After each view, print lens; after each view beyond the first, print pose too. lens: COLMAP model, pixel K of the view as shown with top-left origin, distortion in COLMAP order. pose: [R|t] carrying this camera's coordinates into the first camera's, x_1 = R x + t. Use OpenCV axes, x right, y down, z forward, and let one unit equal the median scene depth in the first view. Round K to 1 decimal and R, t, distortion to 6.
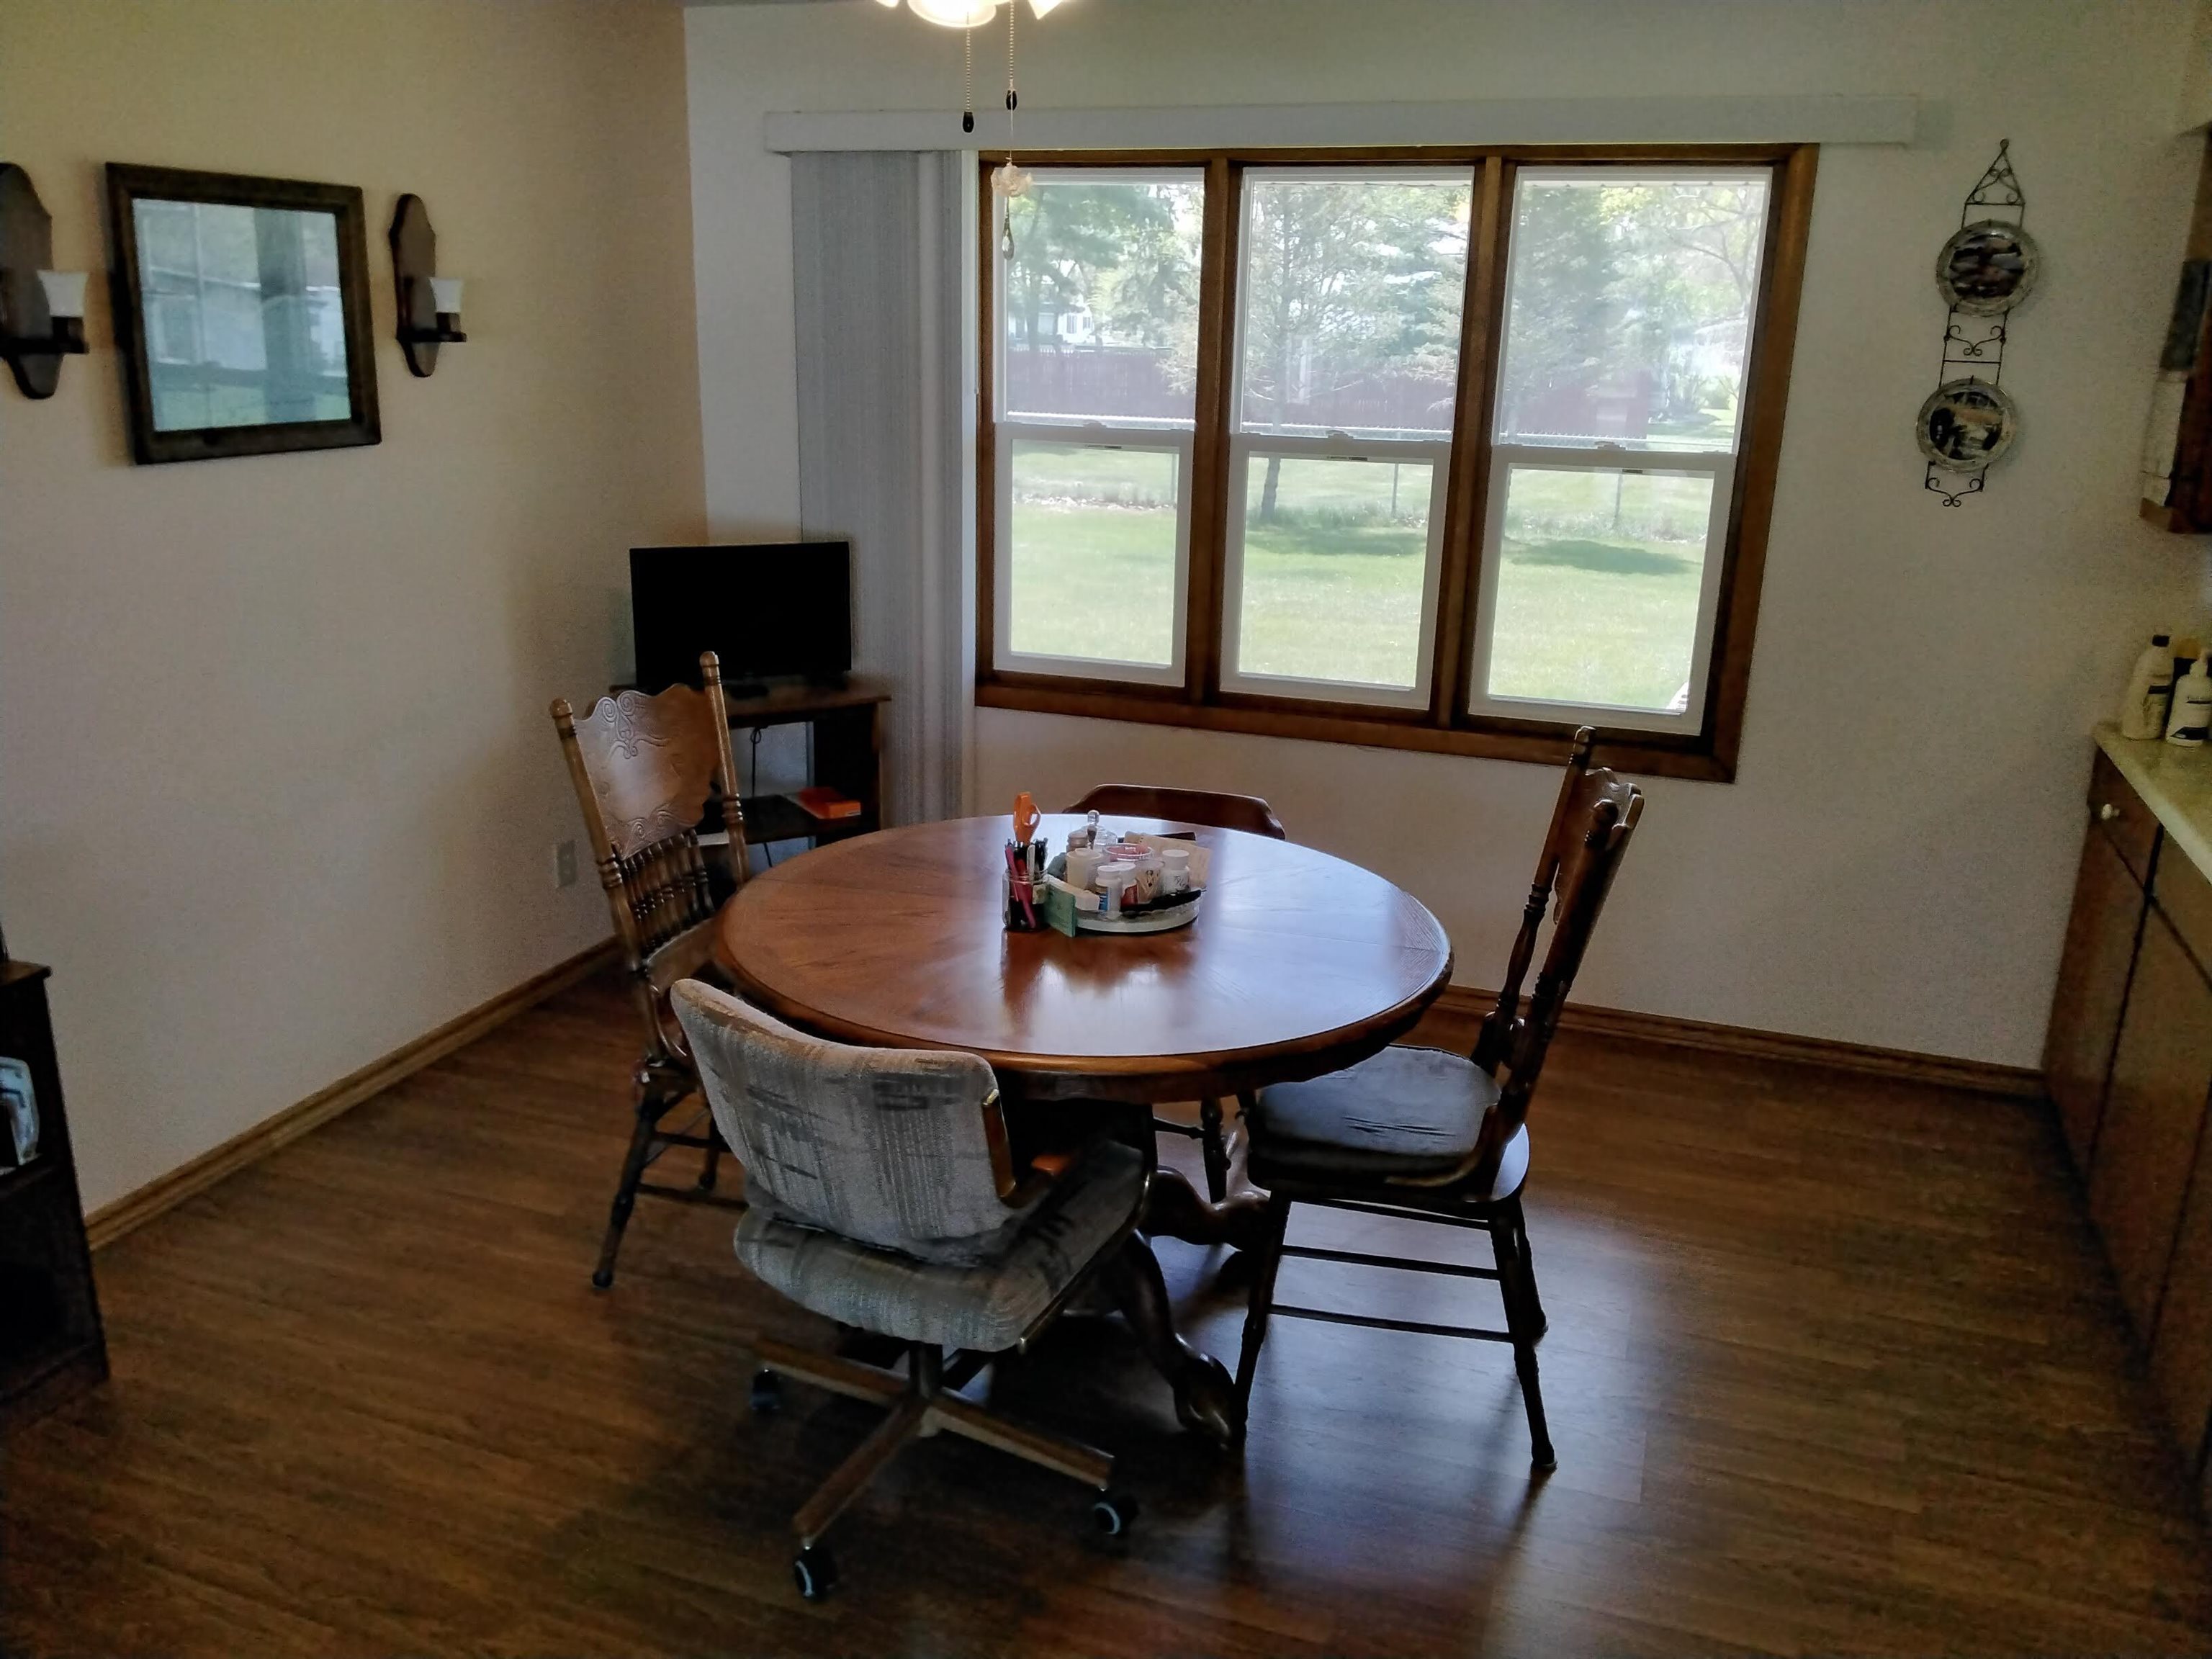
lens RADIAL K [[1740.6, 0, 1112.7], [0, 1740.6, 826.3], [0, 0, 1]] dist [0.083037, -0.170558]
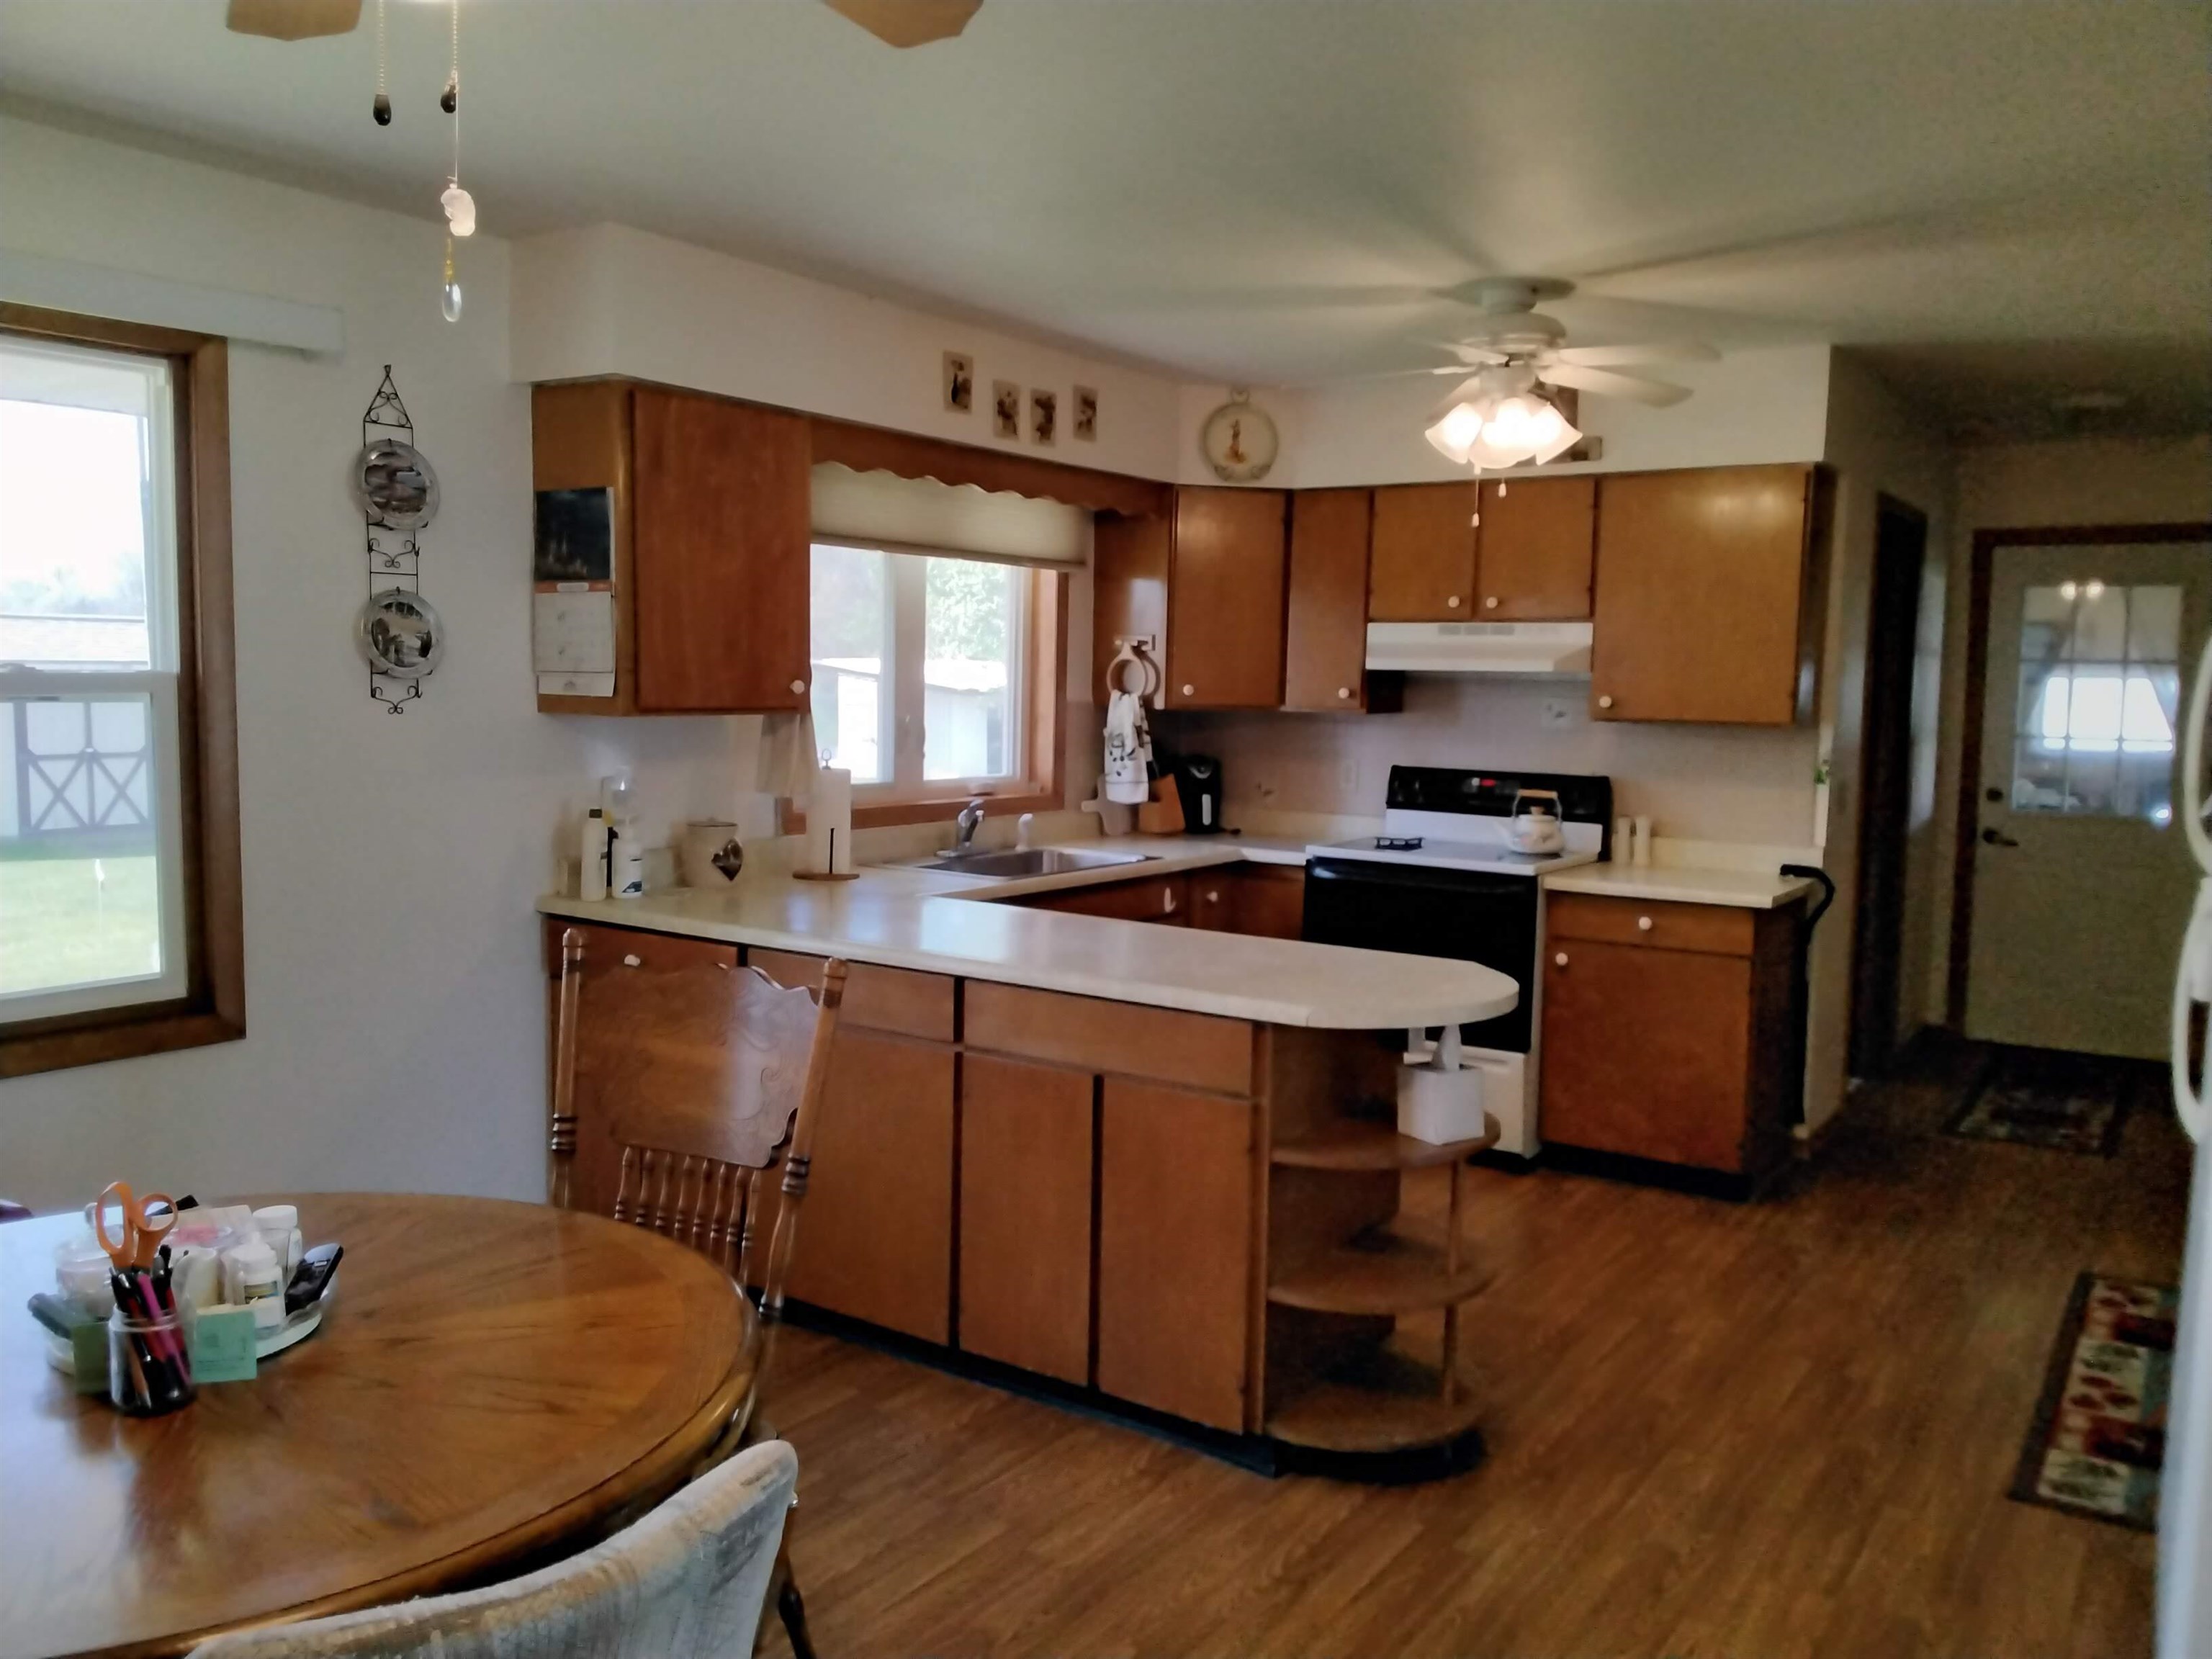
lens RADIAL K [[1723.2, 0, 1116.4], [0, 1723.2, 824.3], [0, 0, 1]] dist [0.089547, -0.188034]
pose [[0.244048, -0.107057, 0.963836, -0.403998], [0.258710, 0.965055, 0.041686, -0.056878], [-0.934618, 0.239180, 0.263216, 0.375190]]
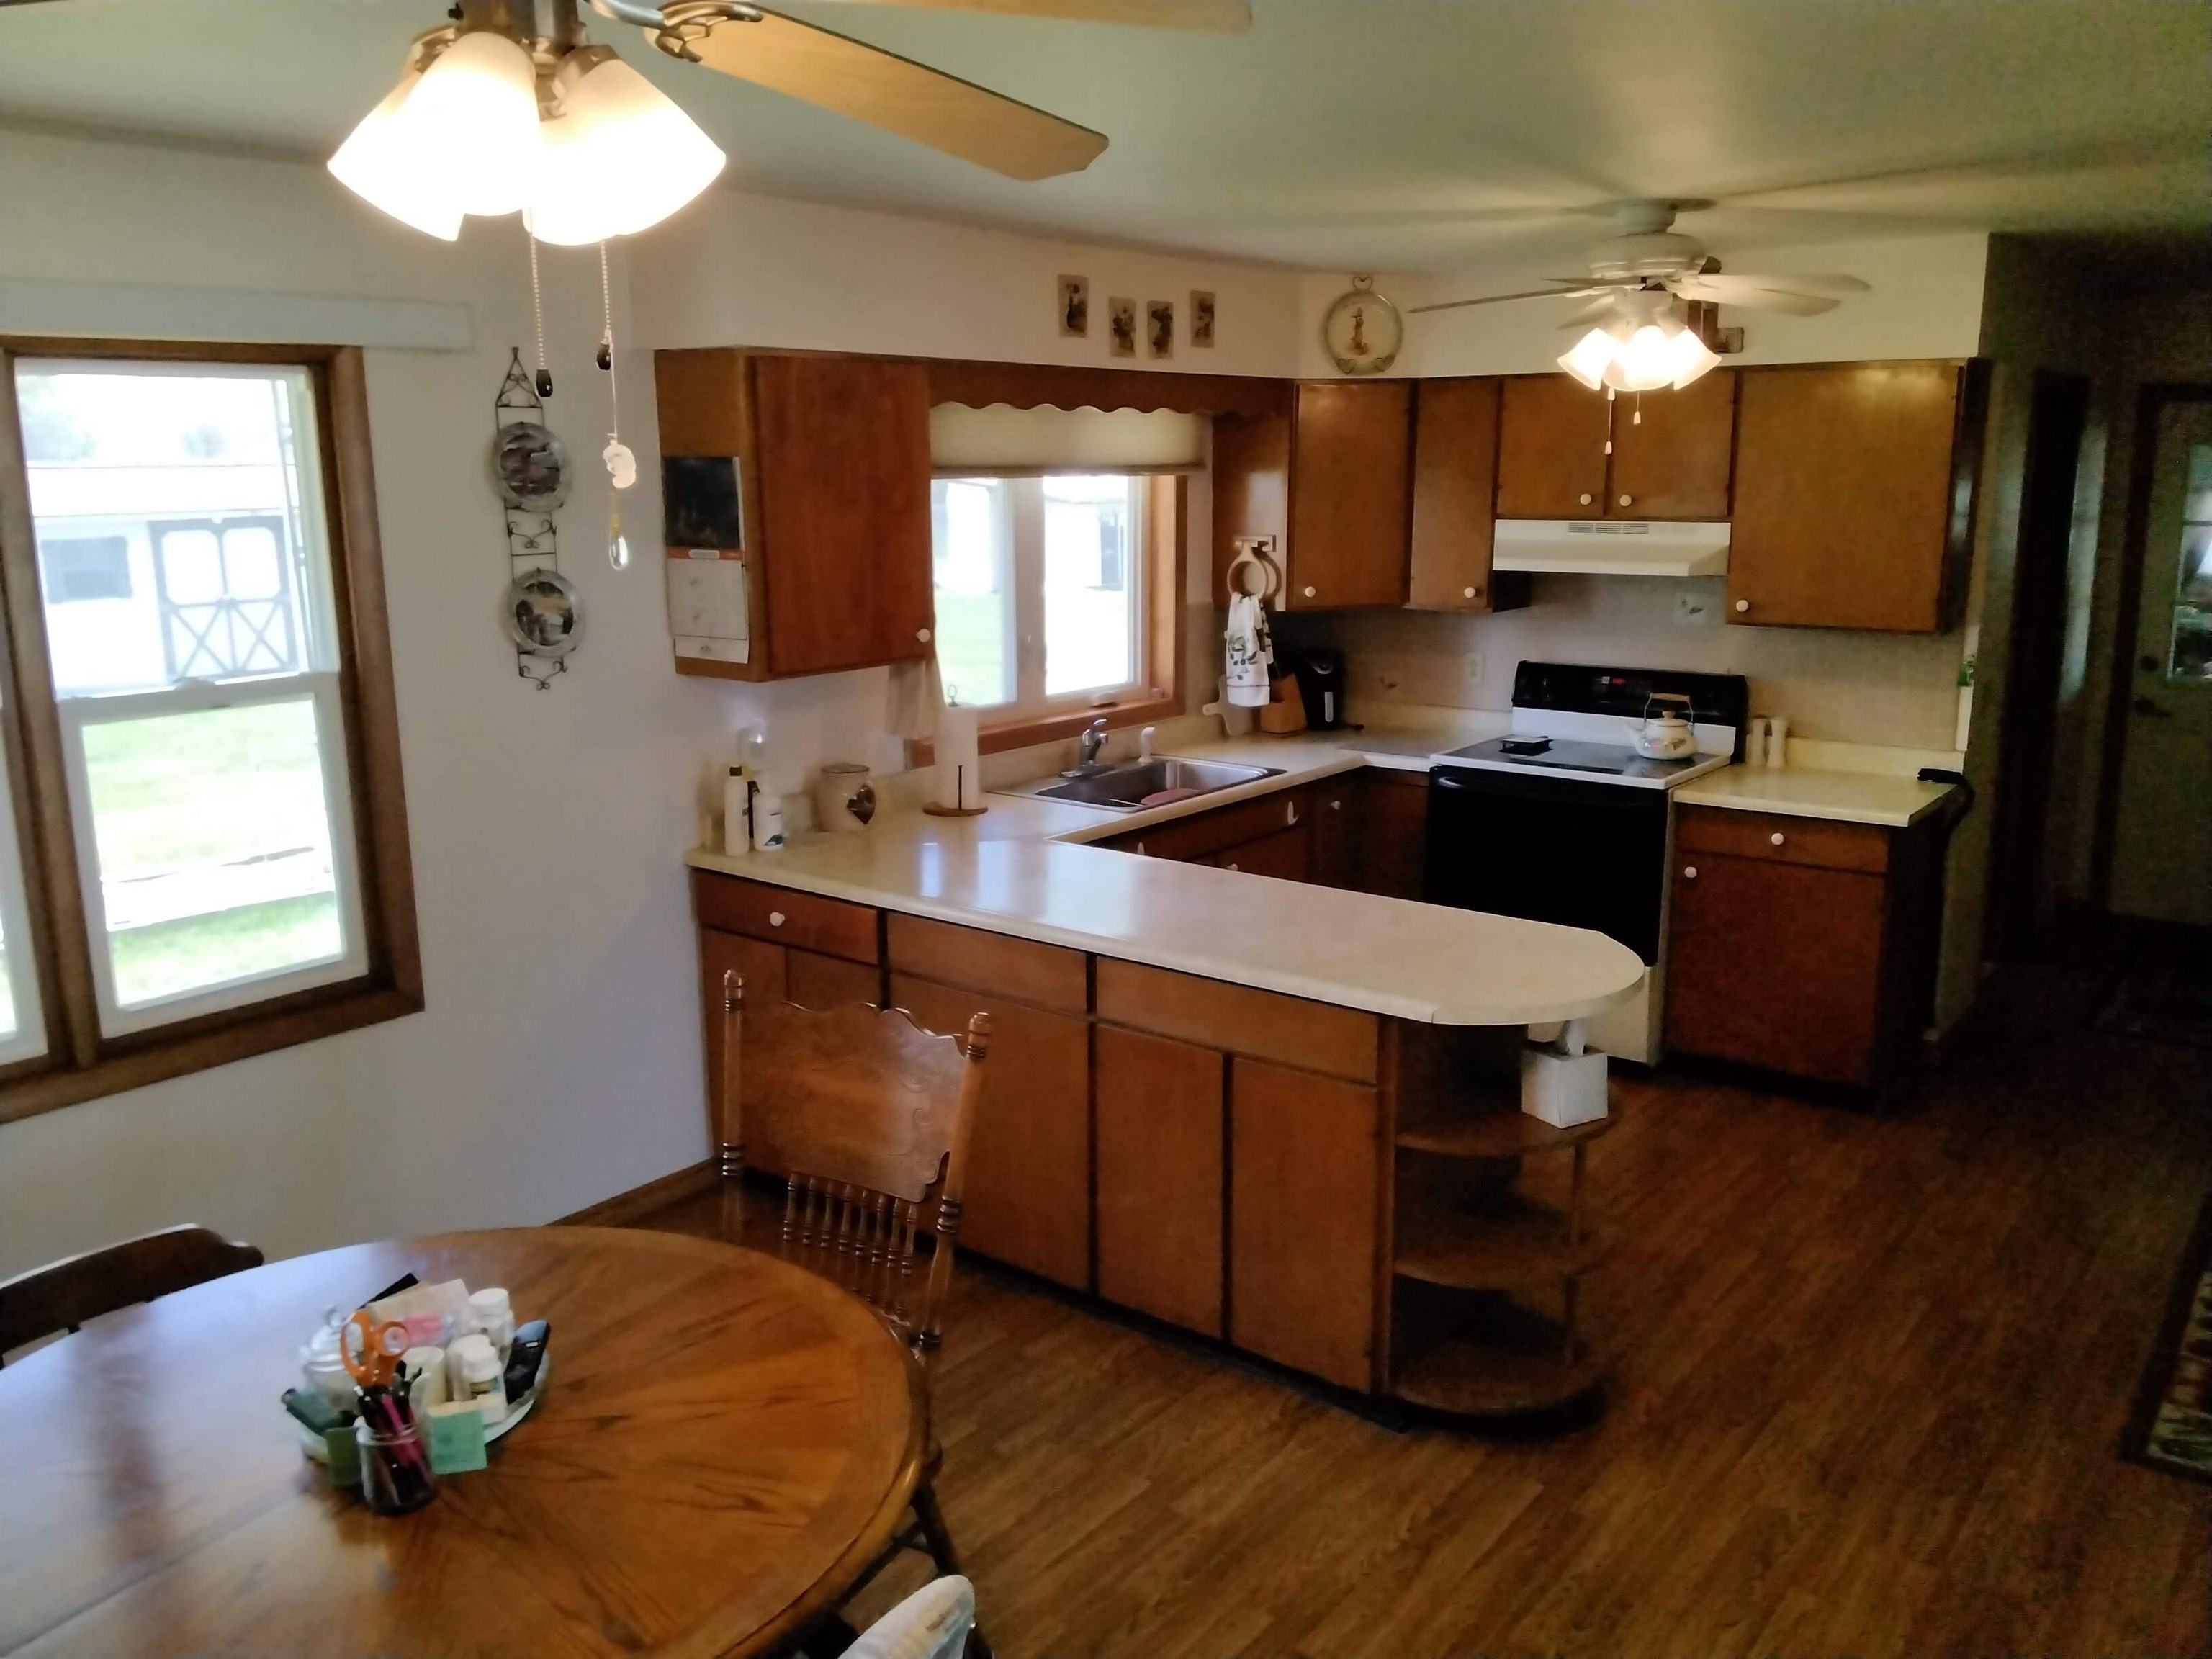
lens RADIAL K [[1740.6, 0, 1112.7], [0, 1740.6, 826.3], [0, 0, 1]] dist [0.083037, -0.170558]
pose [[0.306780, -0.225985, 0.924563, -0.414027], [0.279453, 0.949976, 0.139471, -0.160032], [-0.909831, 0.215585, 0.354586, 0.348666]]
